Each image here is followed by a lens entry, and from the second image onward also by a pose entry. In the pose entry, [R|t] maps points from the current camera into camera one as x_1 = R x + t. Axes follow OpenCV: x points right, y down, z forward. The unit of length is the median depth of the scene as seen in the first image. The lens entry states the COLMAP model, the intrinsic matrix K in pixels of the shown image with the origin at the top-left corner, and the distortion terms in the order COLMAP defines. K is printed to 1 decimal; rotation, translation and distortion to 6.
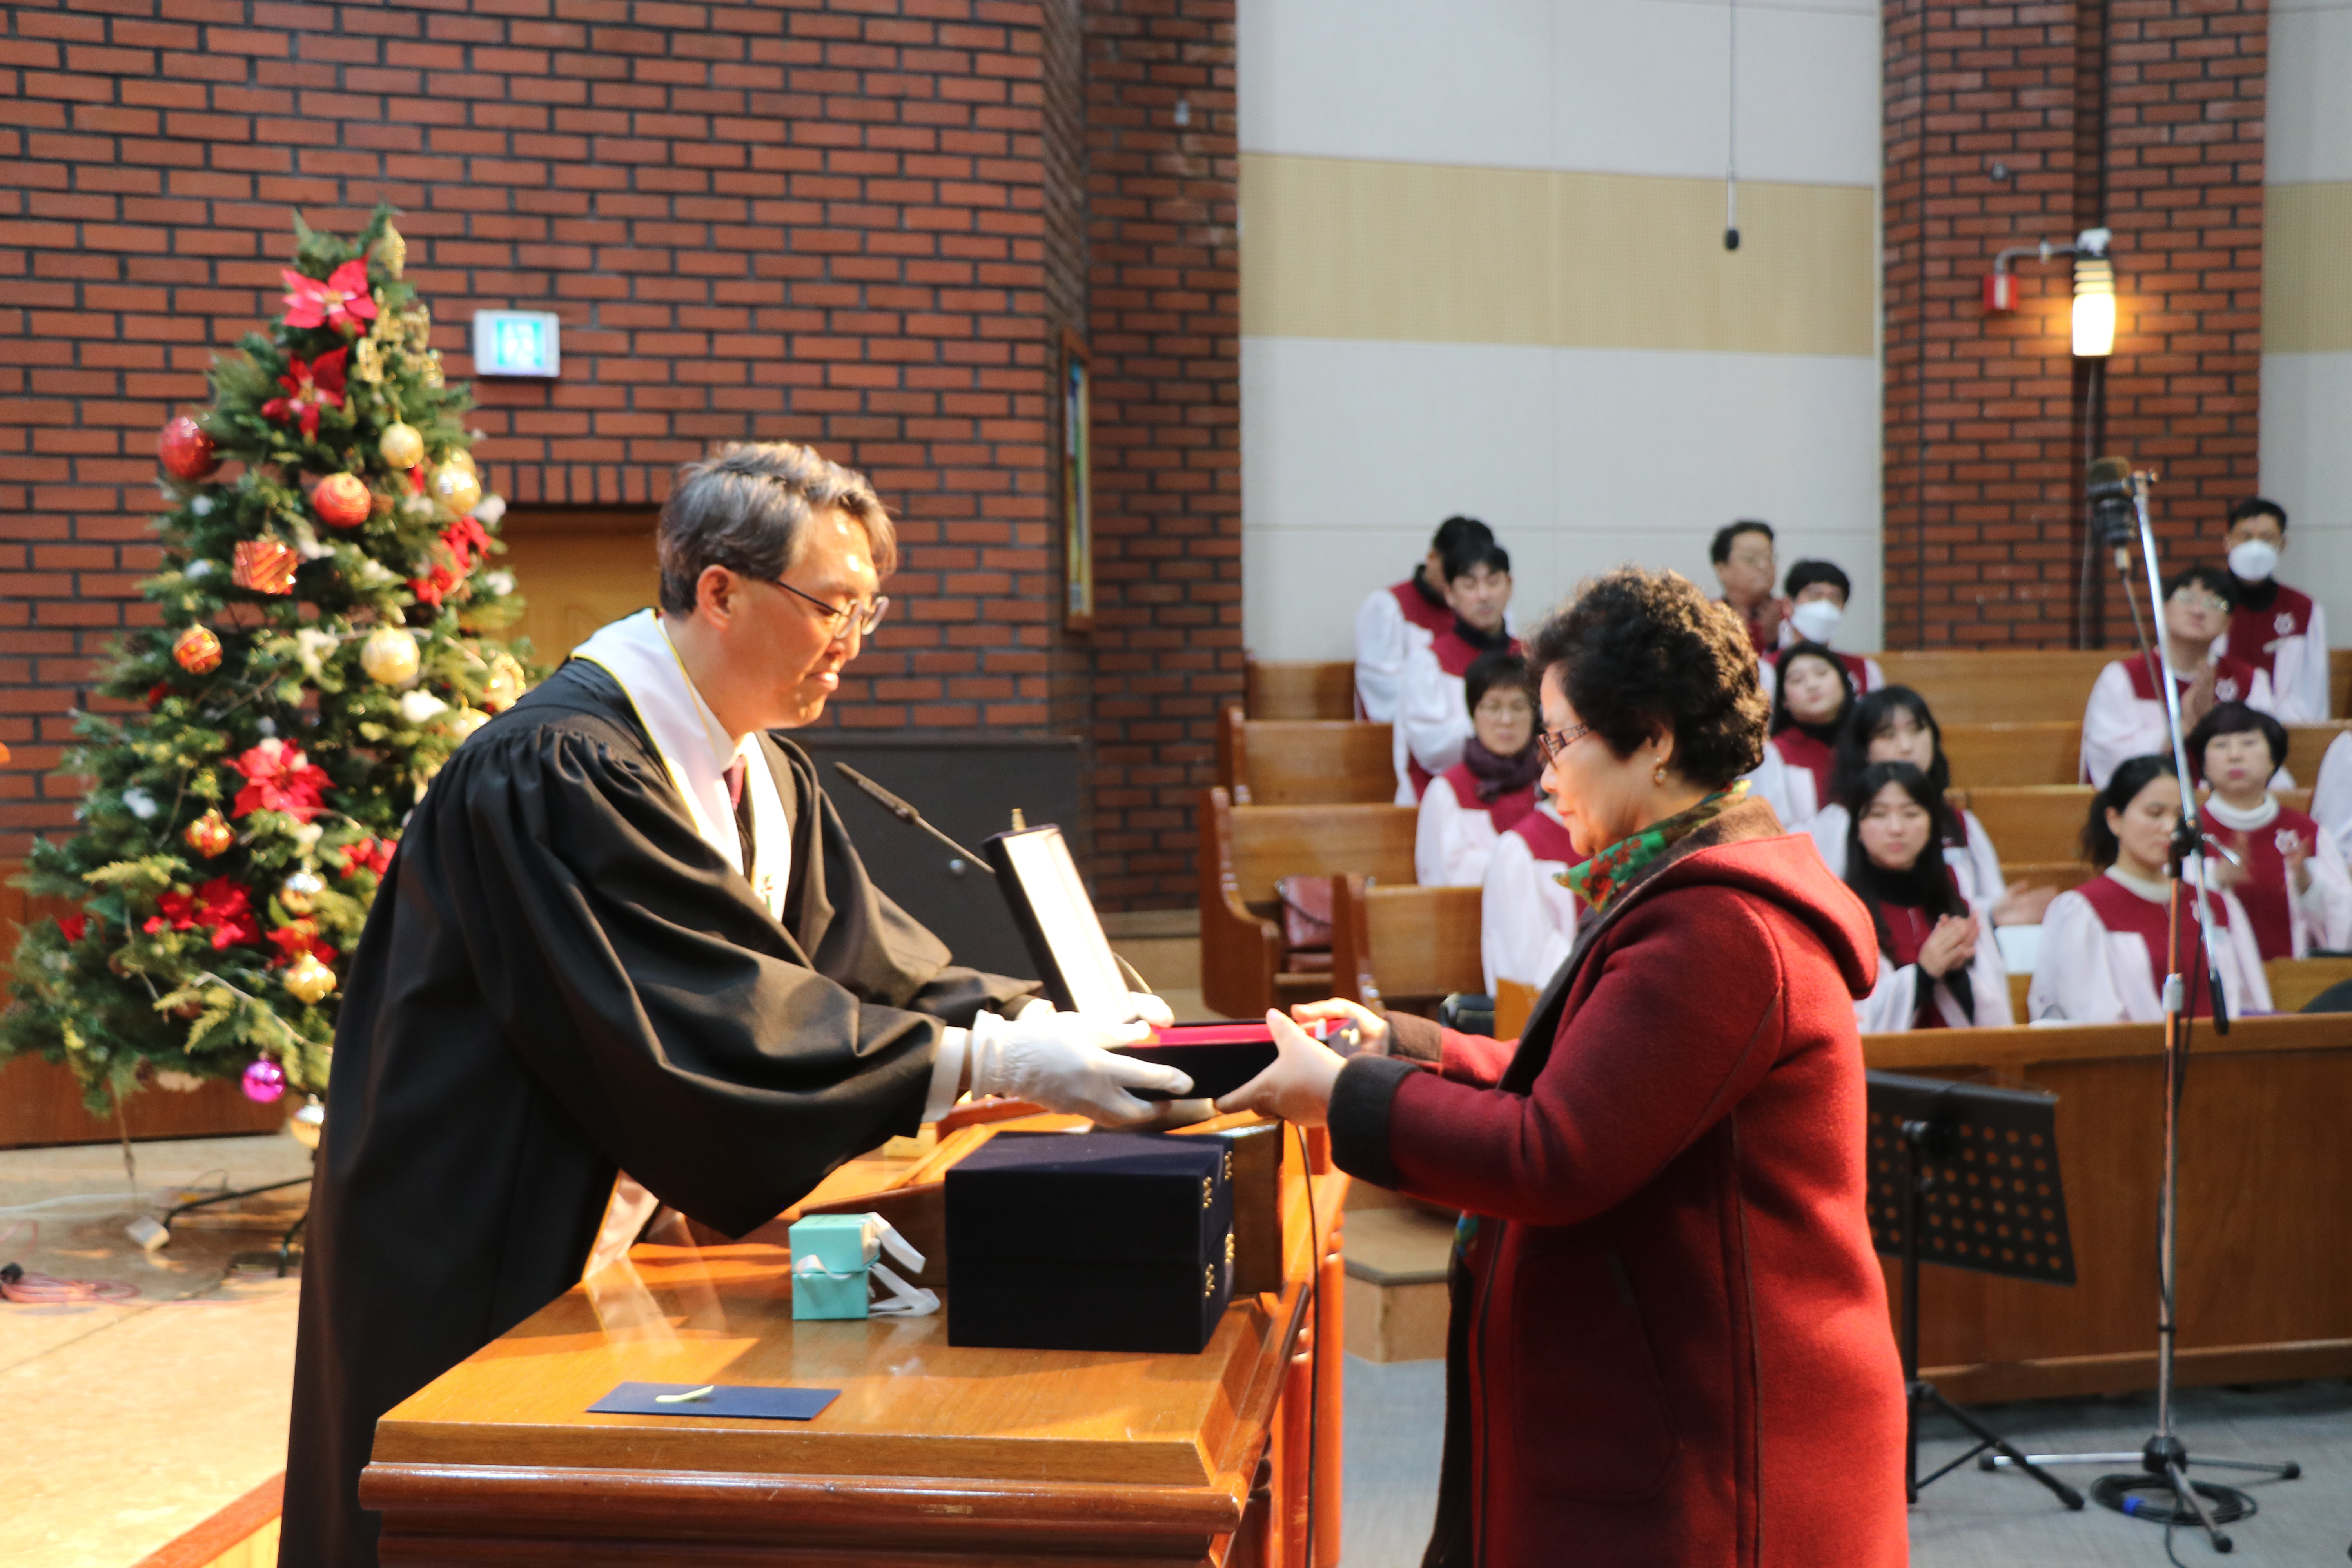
lens RADIAL K [[2923.5, 0, 1185.6], [0, 2923.5, 813.9], [0, 0, 1]] dist [-0.049689, 0.419977]
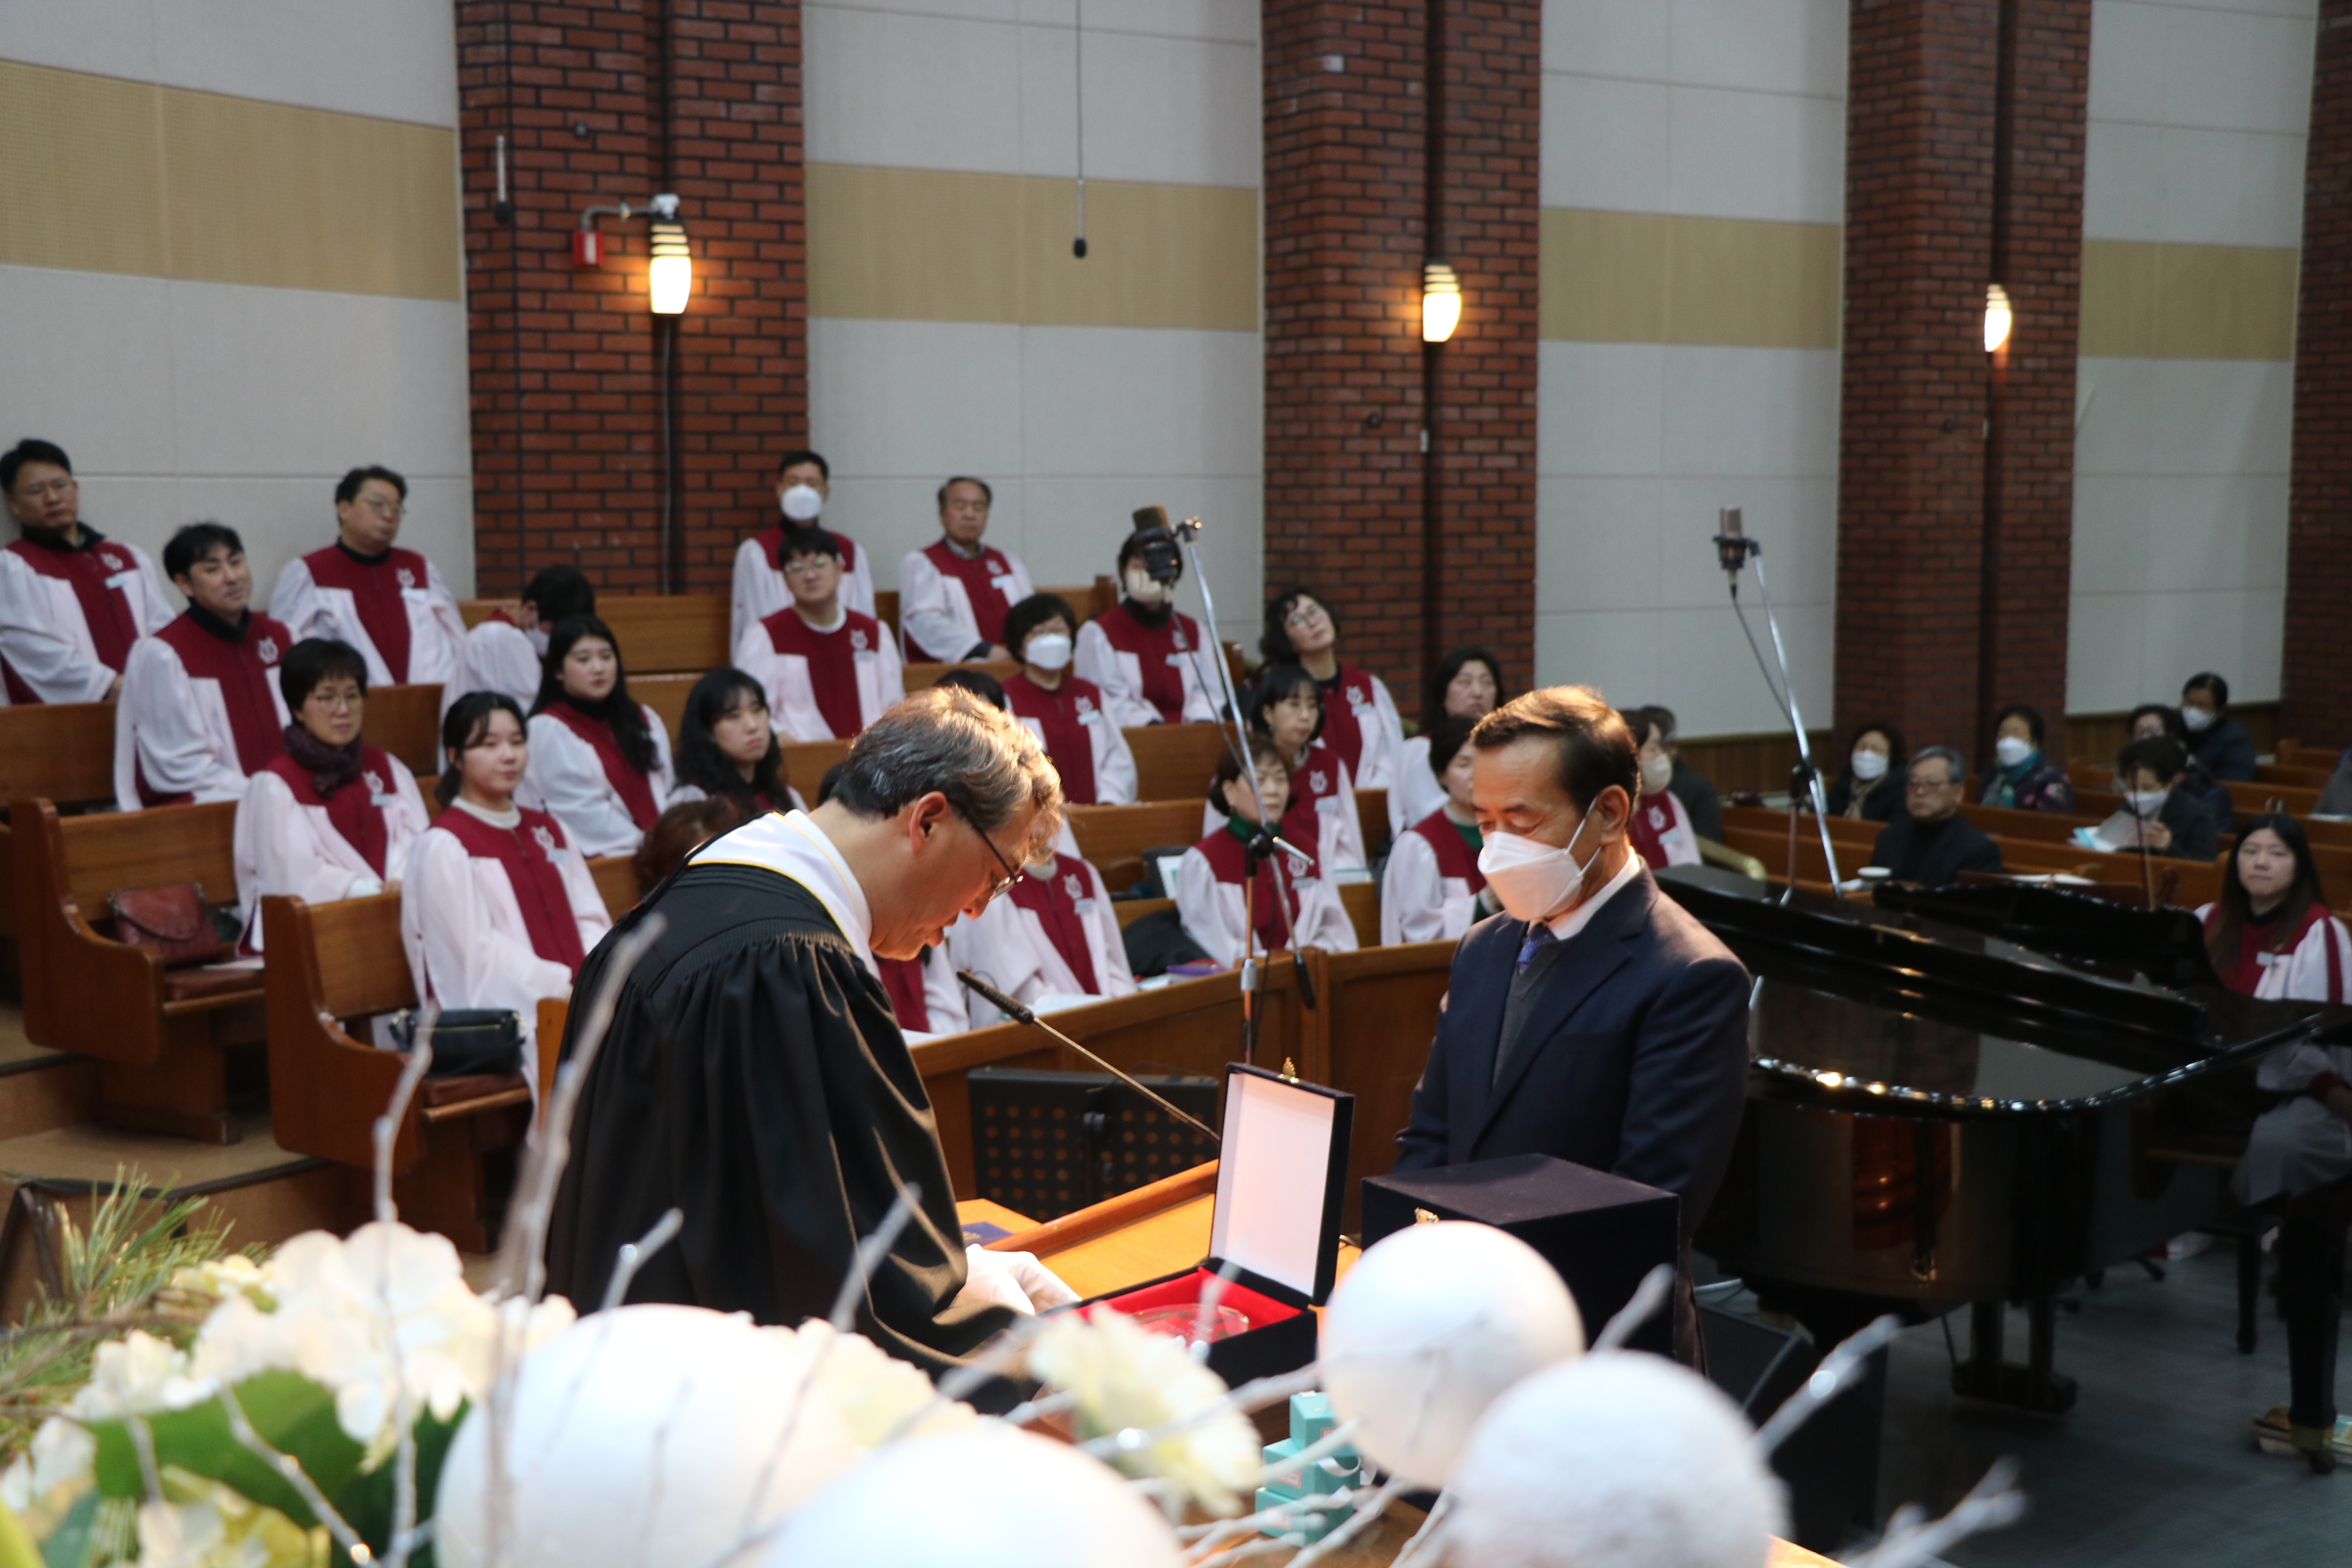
lens RADIAL K [[2929.9, 0, 1185.7], [0, 2929.9, 812.4], [0, 0, 1]] dist [-0.047852, 0.418559]
pose [[0.776778, -0.061067, 0.626807, -0.274284], [0.025123, 0.997500, 0.066049, -0.054249], [-0.629273, -0.035558, 0.776370, 0.074788]]
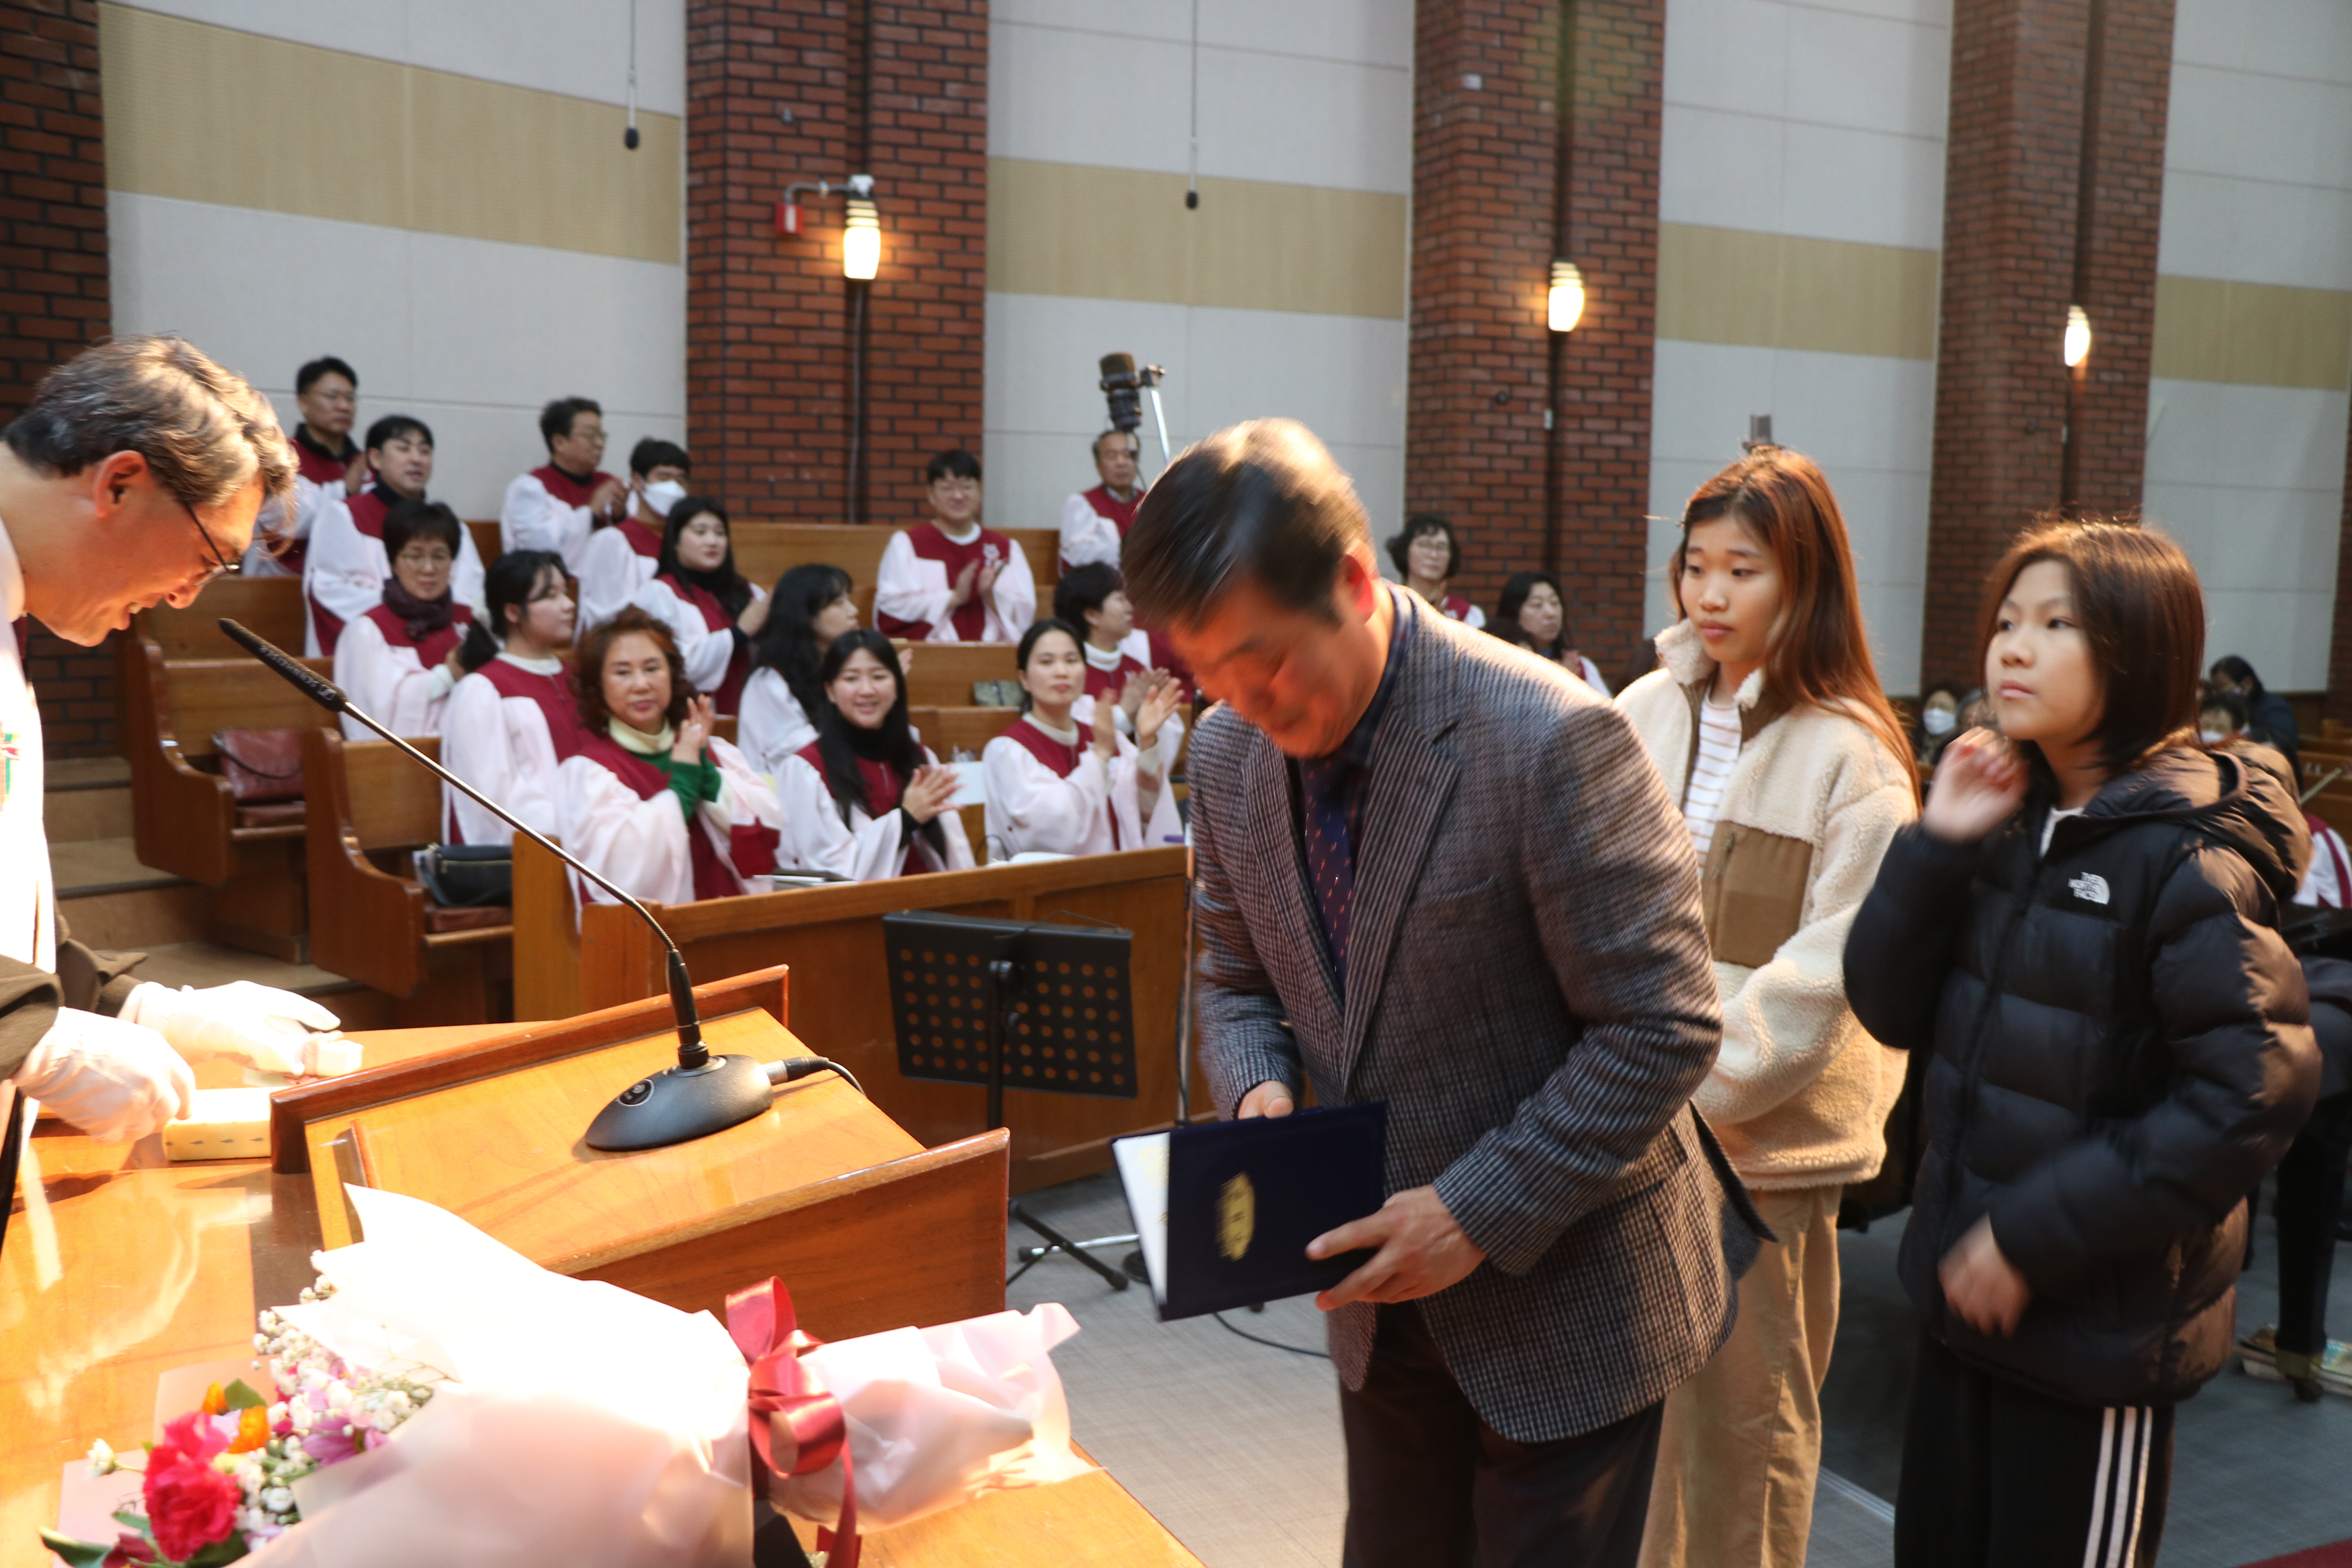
lens RADIAL K [[2244.6, 0, 1183.3], [0, 2244.6, 809.9], [0, 0, 1]] dist [-0.143725, 0.237809]
pose [[0.851322, -0.035076, 0.523470, -0.080036], [-0.002941, 0.997428, 0.071618, -0.006063], [-0.524635, -0.062510, 0.849029, 0.177628]]
